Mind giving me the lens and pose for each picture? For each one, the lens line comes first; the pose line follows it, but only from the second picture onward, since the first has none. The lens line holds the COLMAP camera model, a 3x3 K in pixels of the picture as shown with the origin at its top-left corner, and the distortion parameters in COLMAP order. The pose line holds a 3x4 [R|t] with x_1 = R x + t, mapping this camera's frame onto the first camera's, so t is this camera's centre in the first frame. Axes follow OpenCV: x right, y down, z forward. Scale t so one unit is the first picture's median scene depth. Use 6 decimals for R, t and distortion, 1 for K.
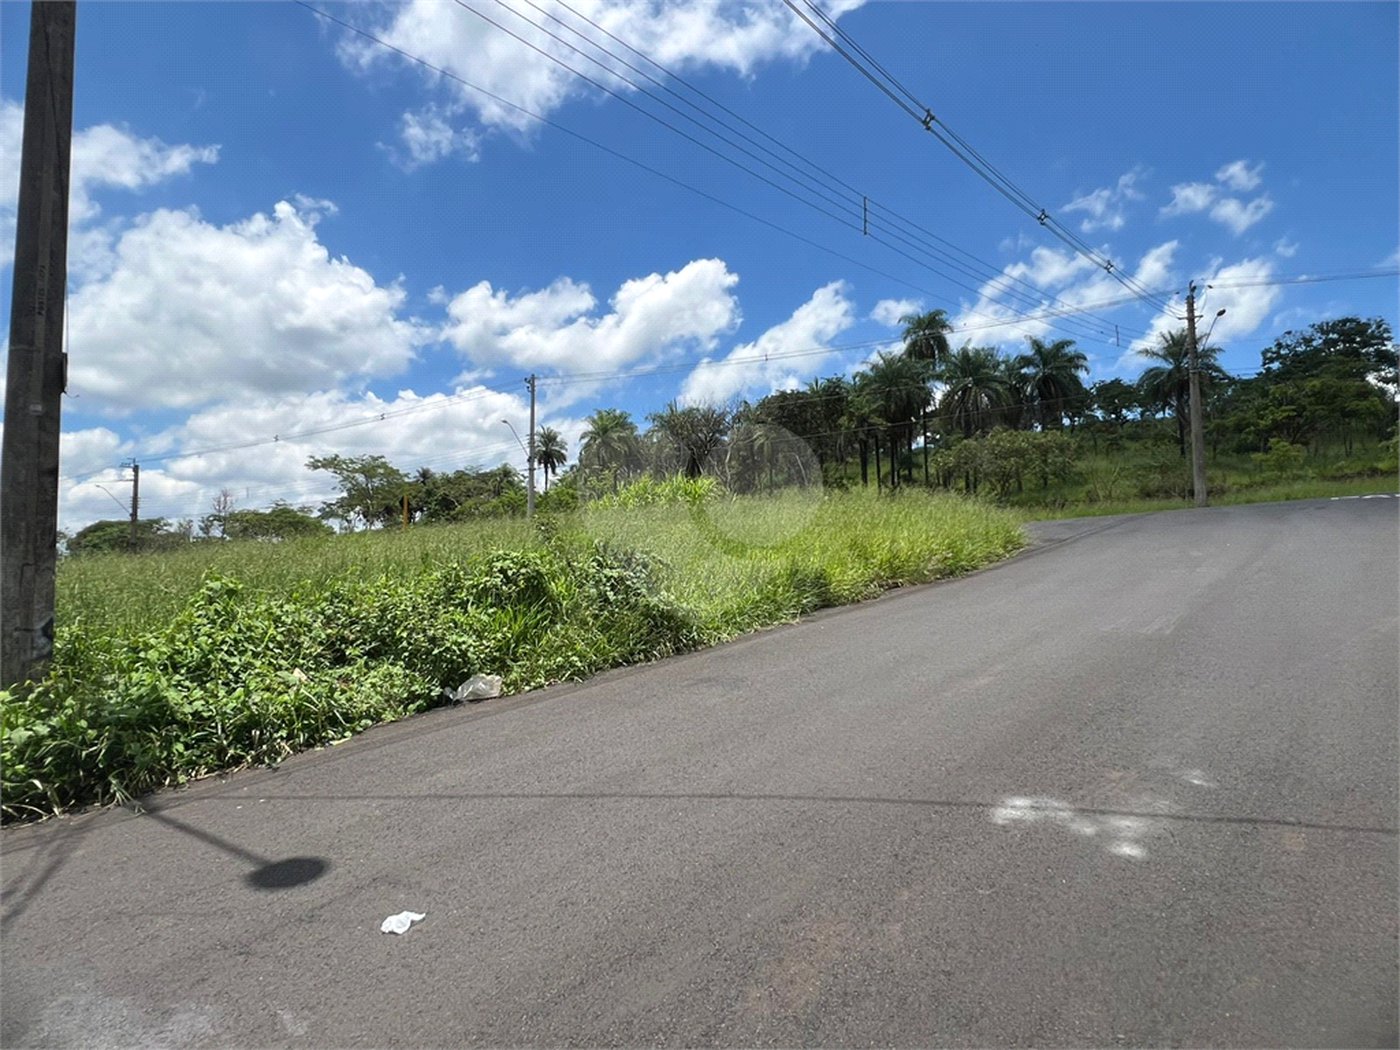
lens RADIAL K [[774.7, 0, 697.5], [0, 774.7, 527.7], [0, 0, 1]] dist [-0.001996, -0.001185]
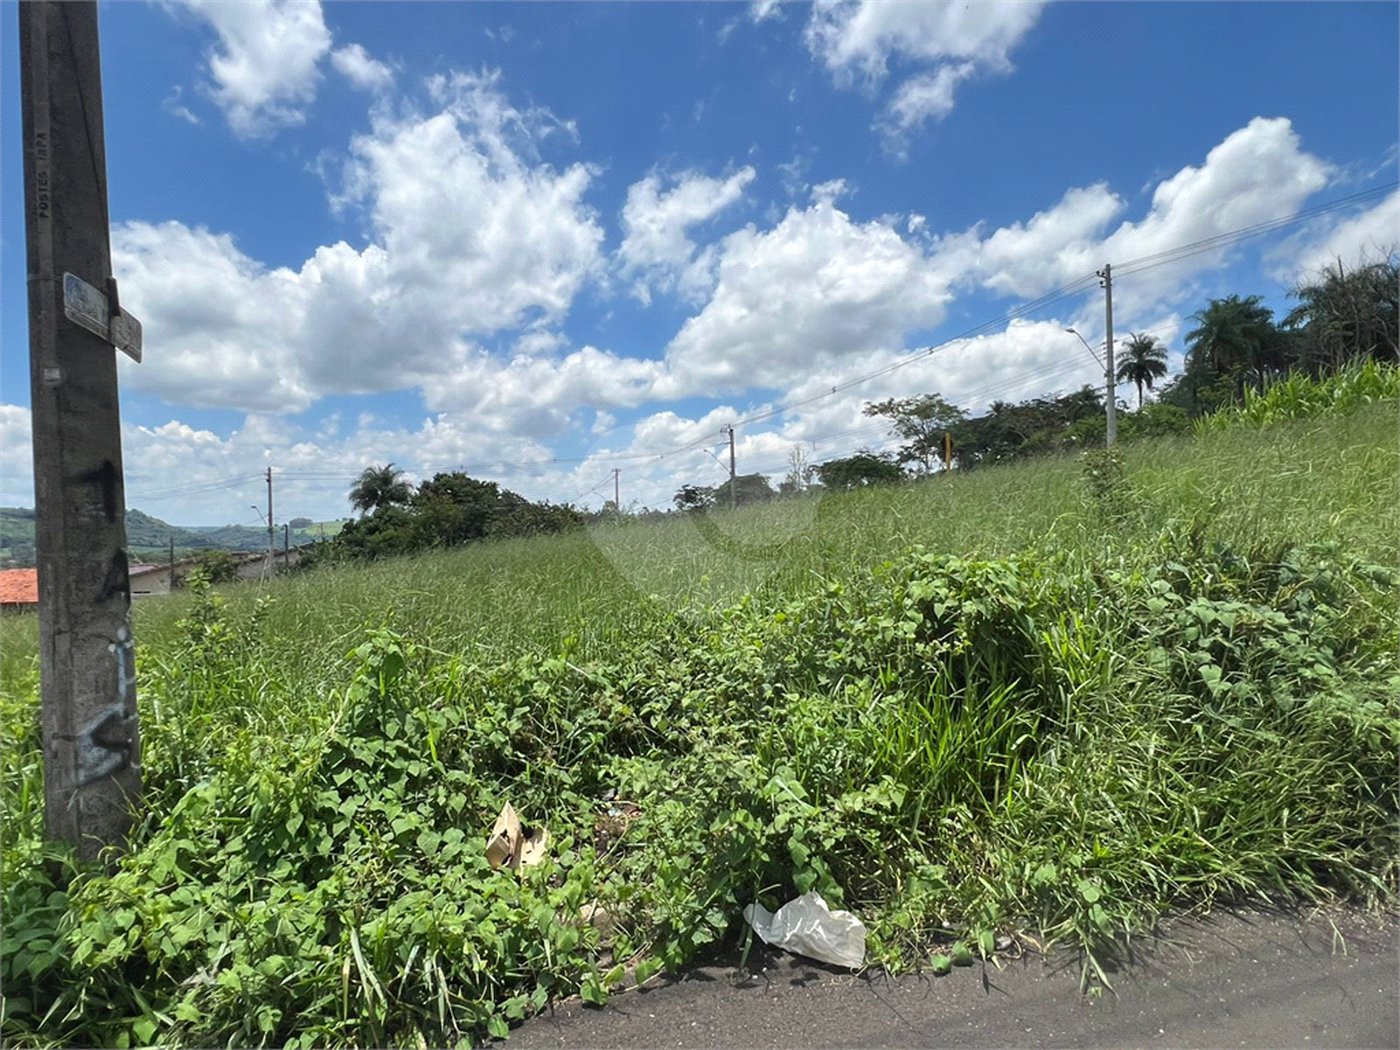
lens RADIAL K [[774.7, 0, 686.3], [0, 774.7, 527.6], [0, 0, 1]] dist [-0.001996, -0.001185]
pose [[0.747168, -0.014989, -0.664466, -0.014858], [0.068348, 0.996178, 0.054383, -0.006276], [0.661112, -0.086048, 0.745337, 0.158180]]
